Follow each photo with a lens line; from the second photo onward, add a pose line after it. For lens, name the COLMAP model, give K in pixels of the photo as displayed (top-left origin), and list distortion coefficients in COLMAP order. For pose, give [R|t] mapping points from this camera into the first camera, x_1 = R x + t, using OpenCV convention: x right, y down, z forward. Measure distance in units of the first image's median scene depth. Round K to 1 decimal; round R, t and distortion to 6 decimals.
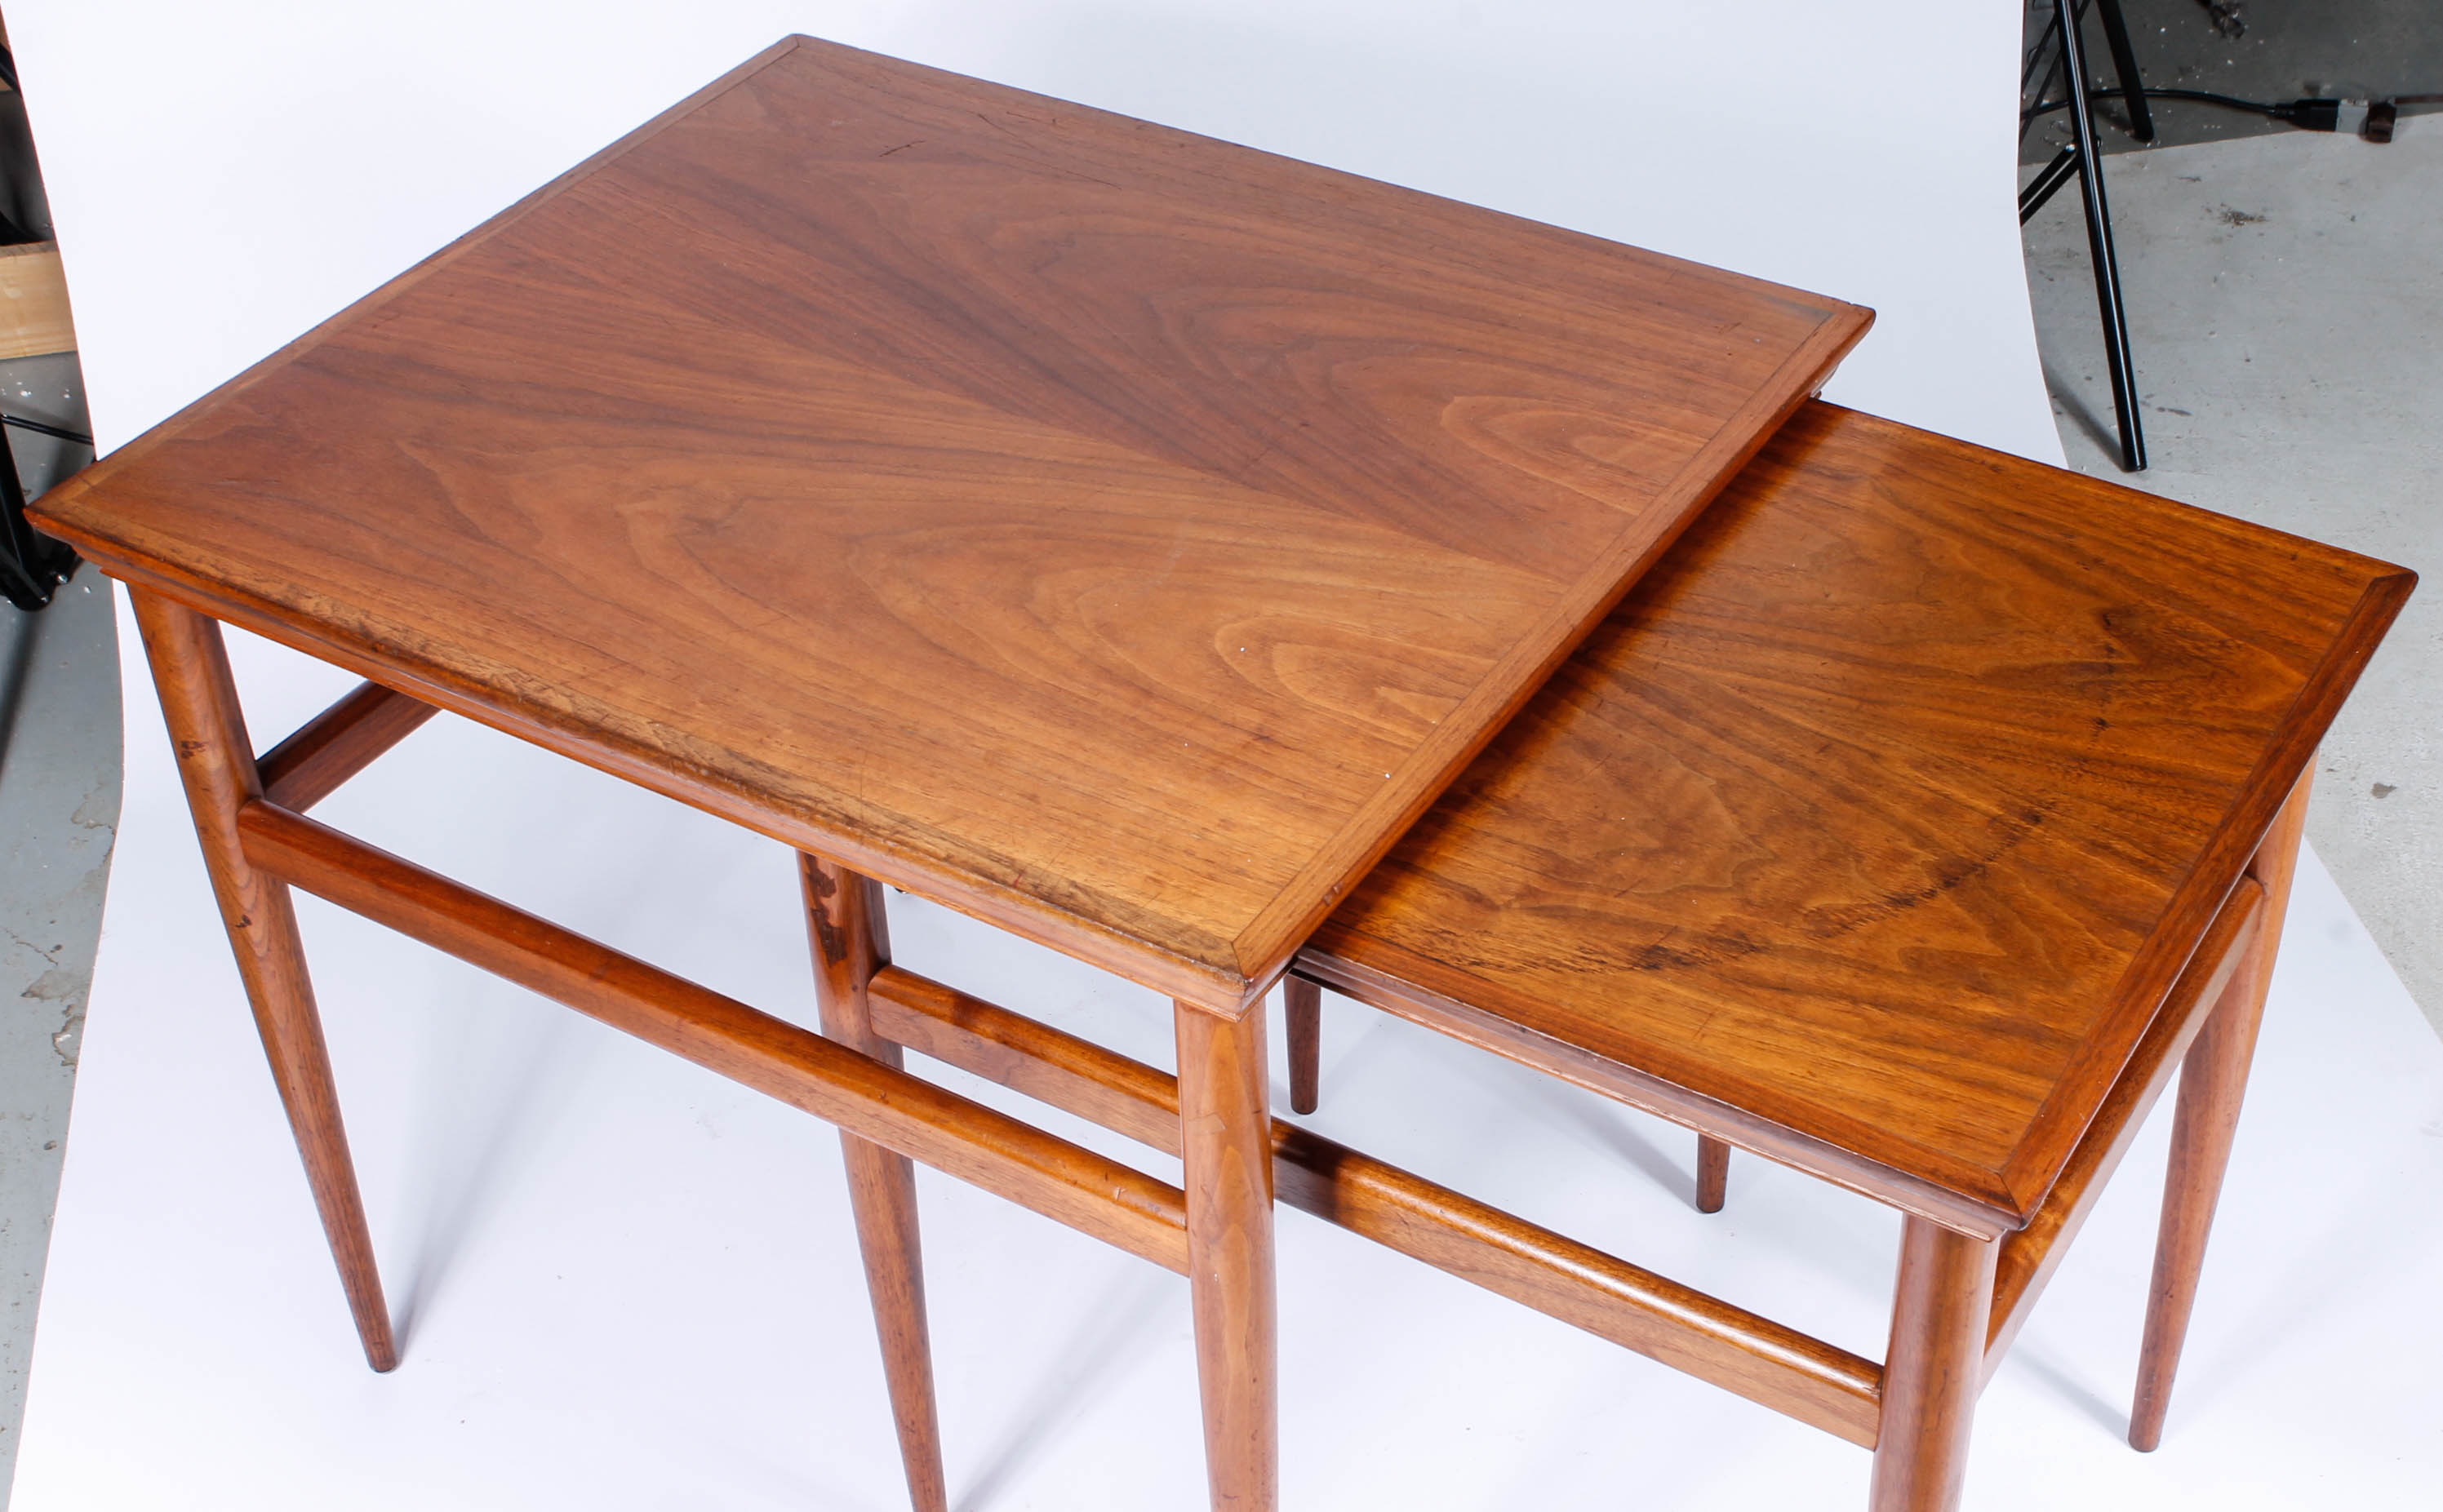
lens RADIAL K [[3444.8, 0, 1229.8], [0, 3444.8, 763.1], [0, 0, 1]] dist [-0.088930, 0.000000]
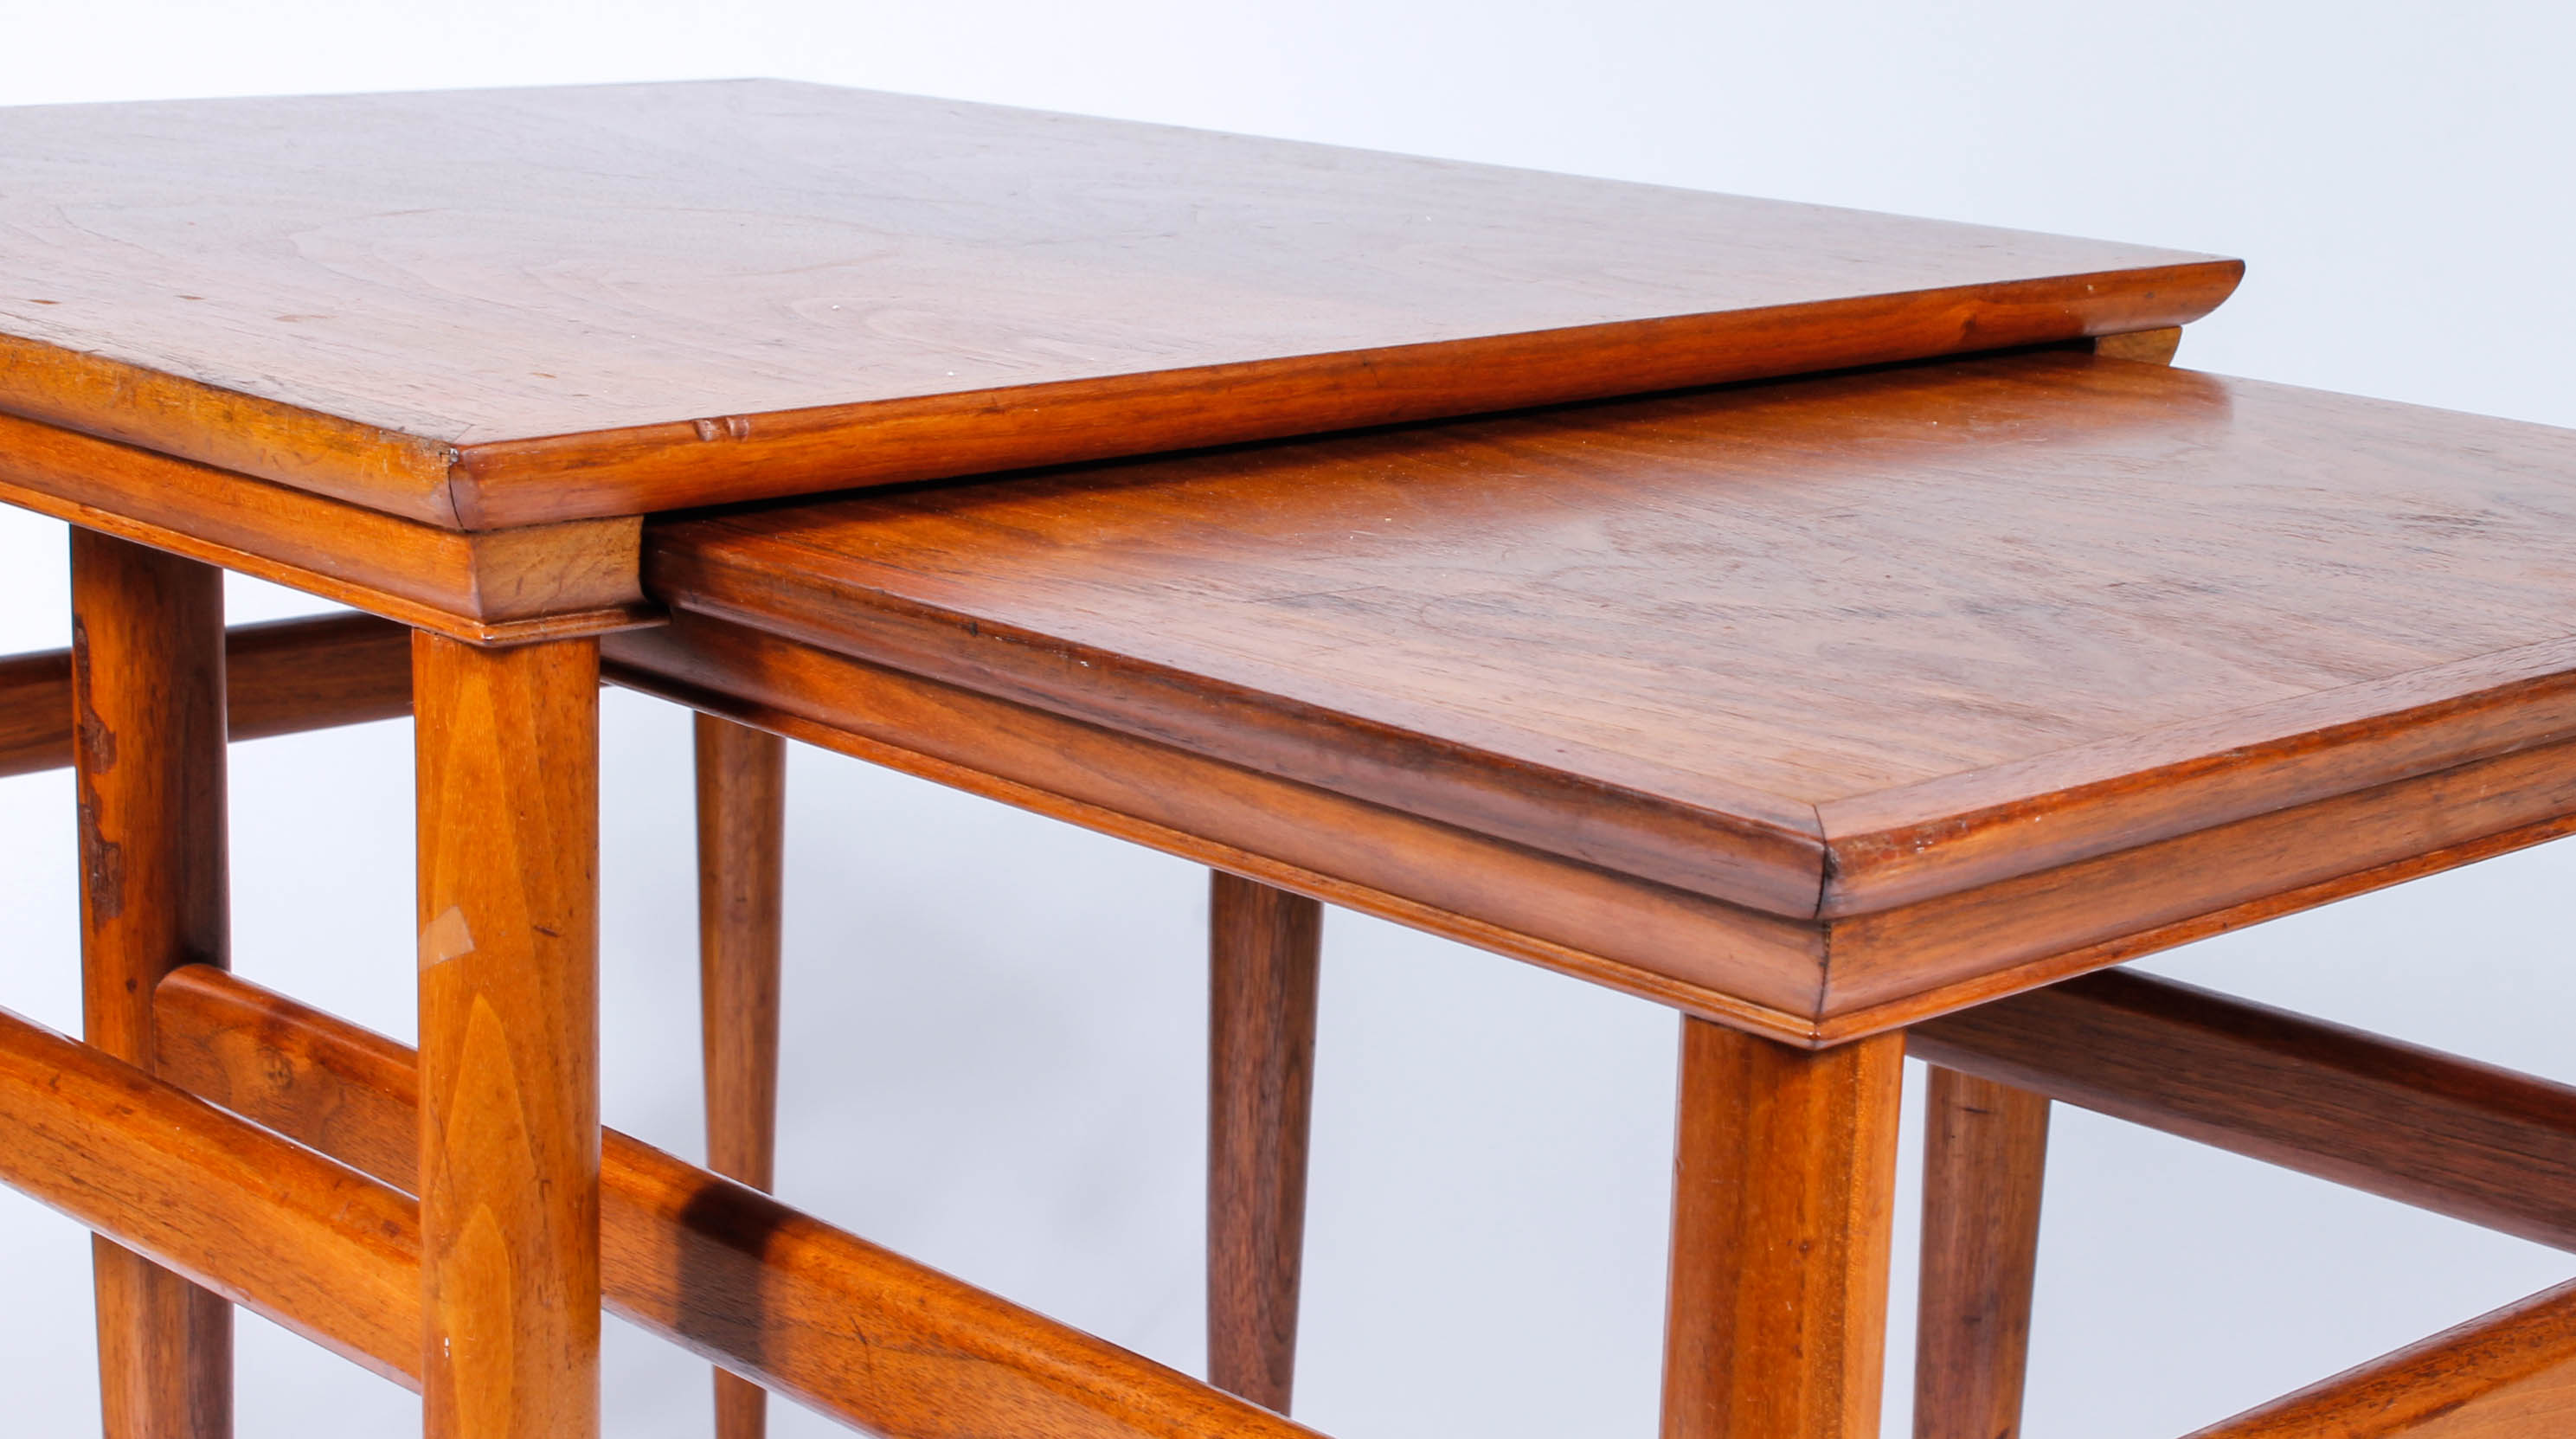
lens RADIAL K [[4464.0, 0, 1283.0], [0, 4464.0, 713.3], [0, 0, 1]] dist [0.011524, 0.000000]
pose [[0.967170, 0.115131, -0.226554, 0.227604], [-0.198825, 0.898037, -0.392426, 0.273714], [0.158273, 0.424587, 0.891446, 0.385380]]
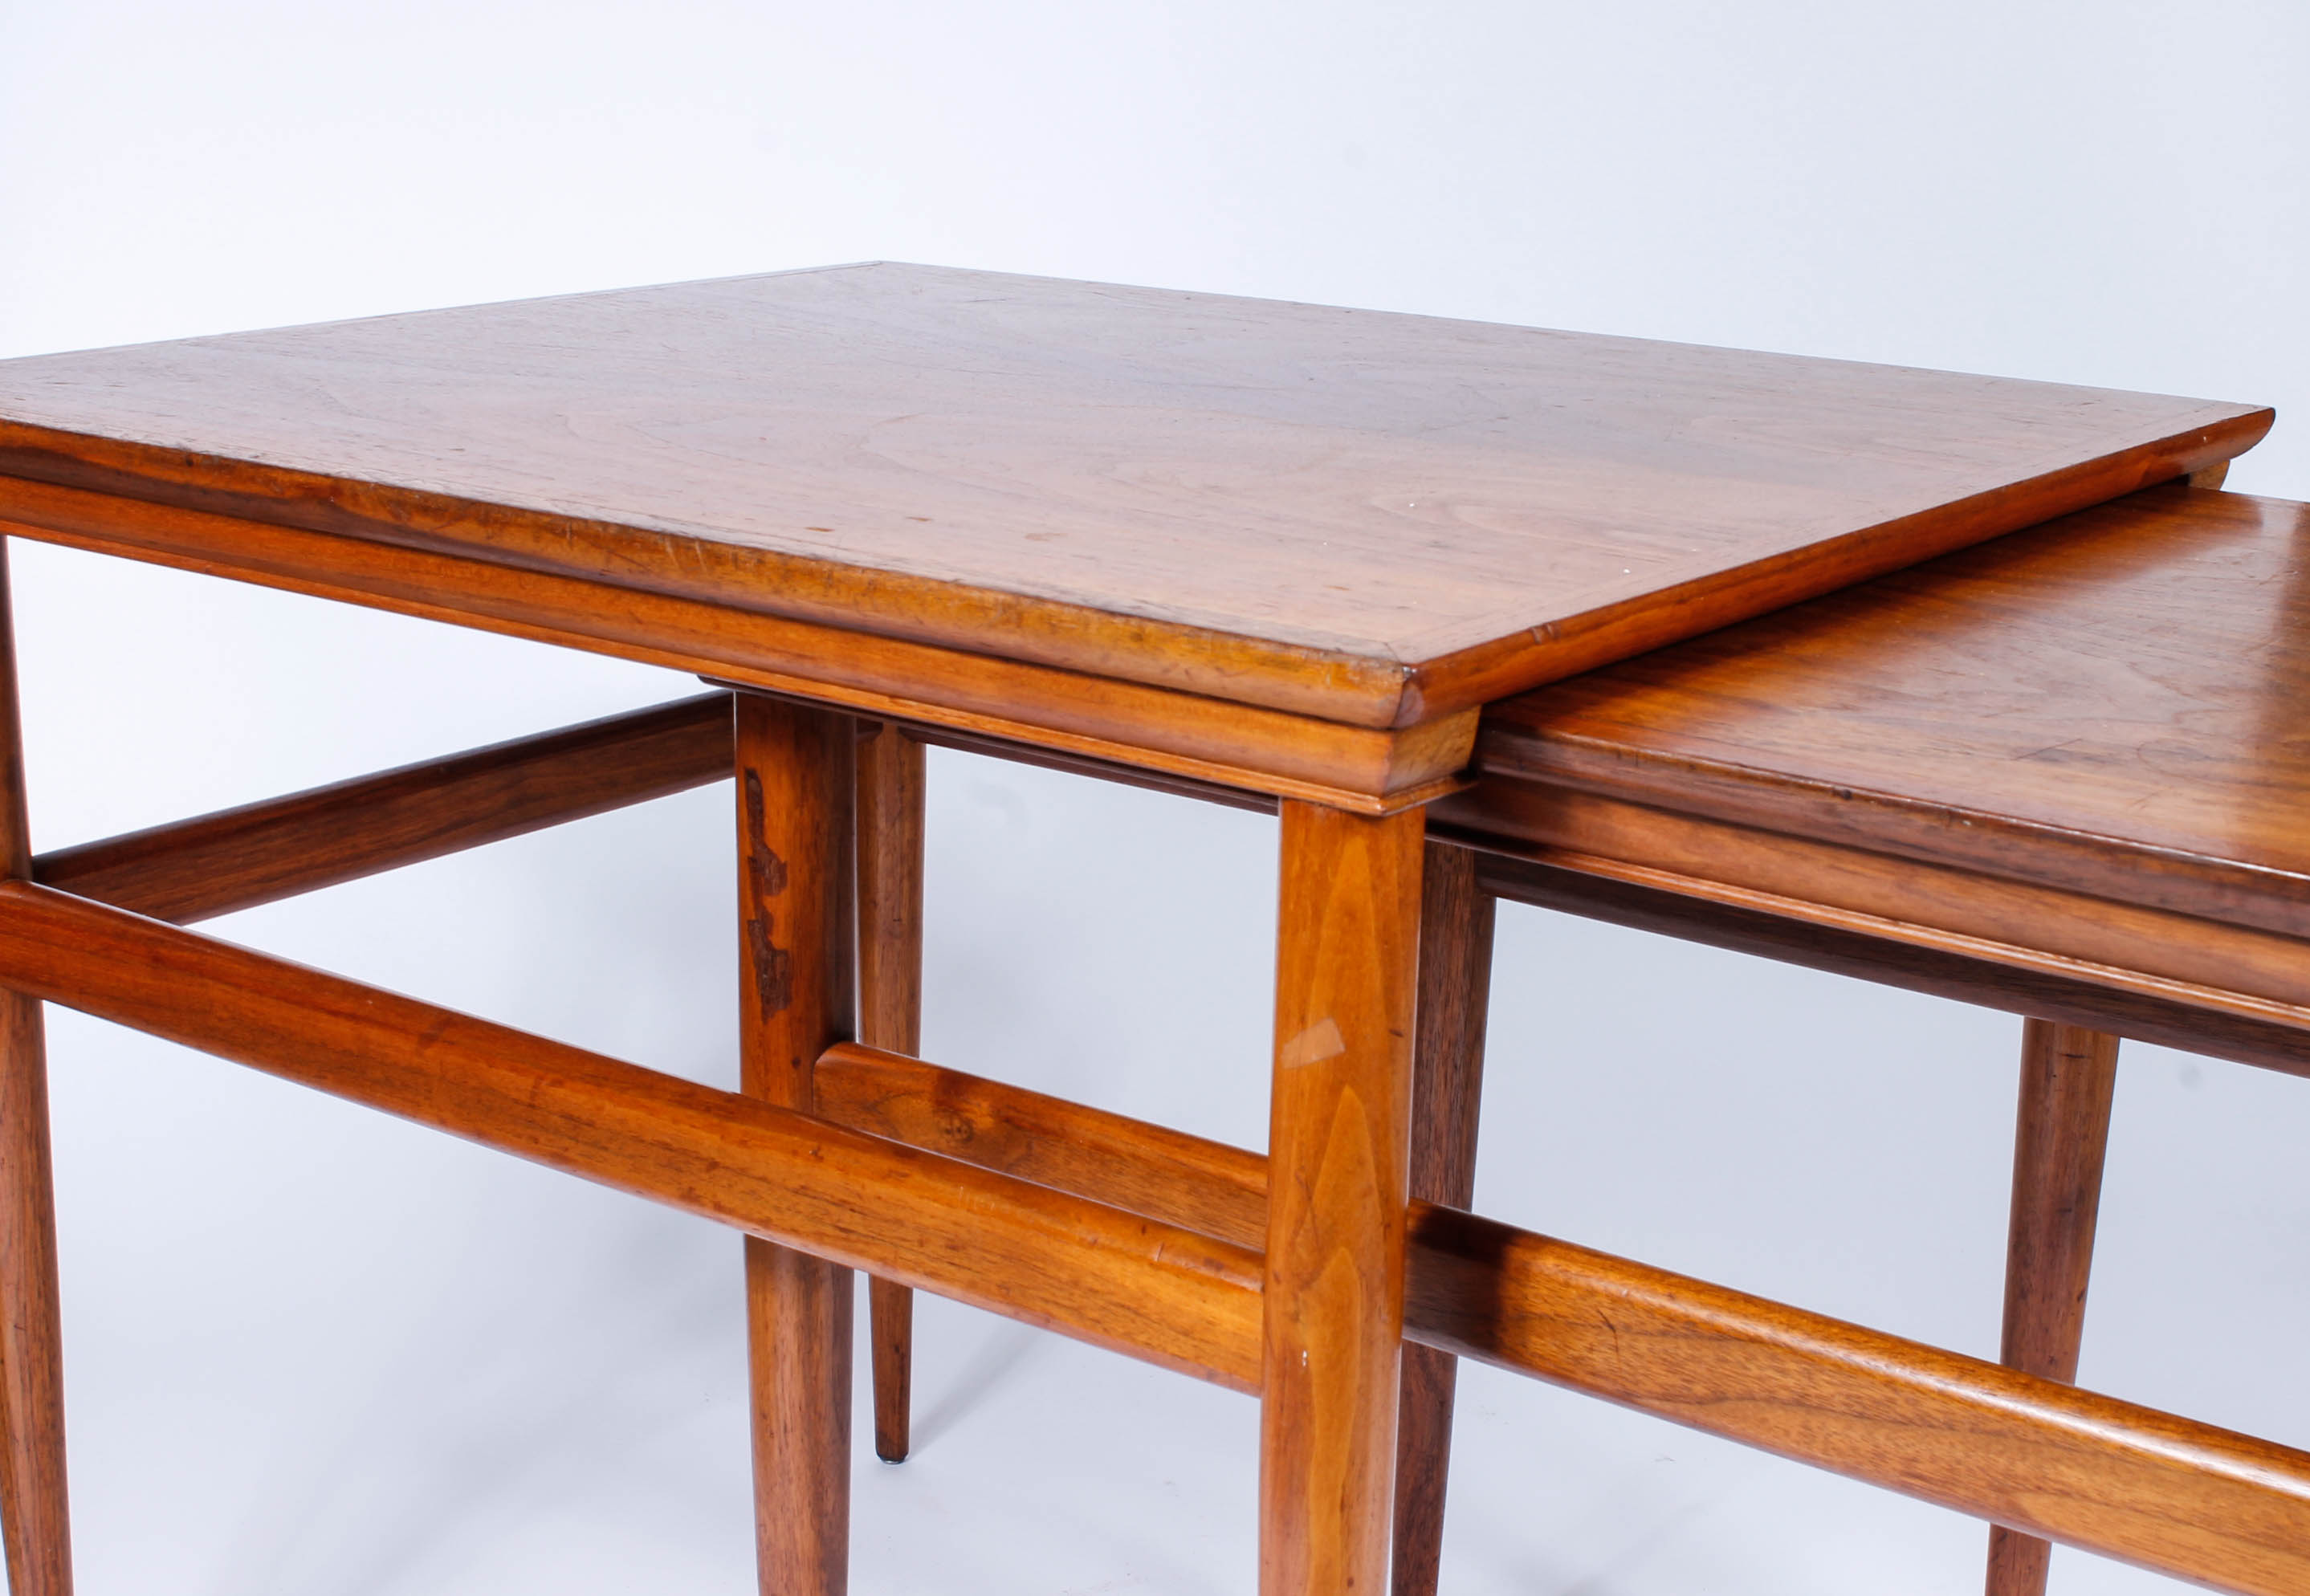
lens RADIAL K [[3502.5, 0, 1133.6], [0, 3502.5, 912.1], [0, 0, 1]] dist [-0.056855, 0.000000]
pose [[0.994728, 0.077694, -0.066931, 0.001154], [-0.096167, 0.933380, -0.345765, 0.275493], [0.035608, 0.350378, 0.935931, 0.351251]]
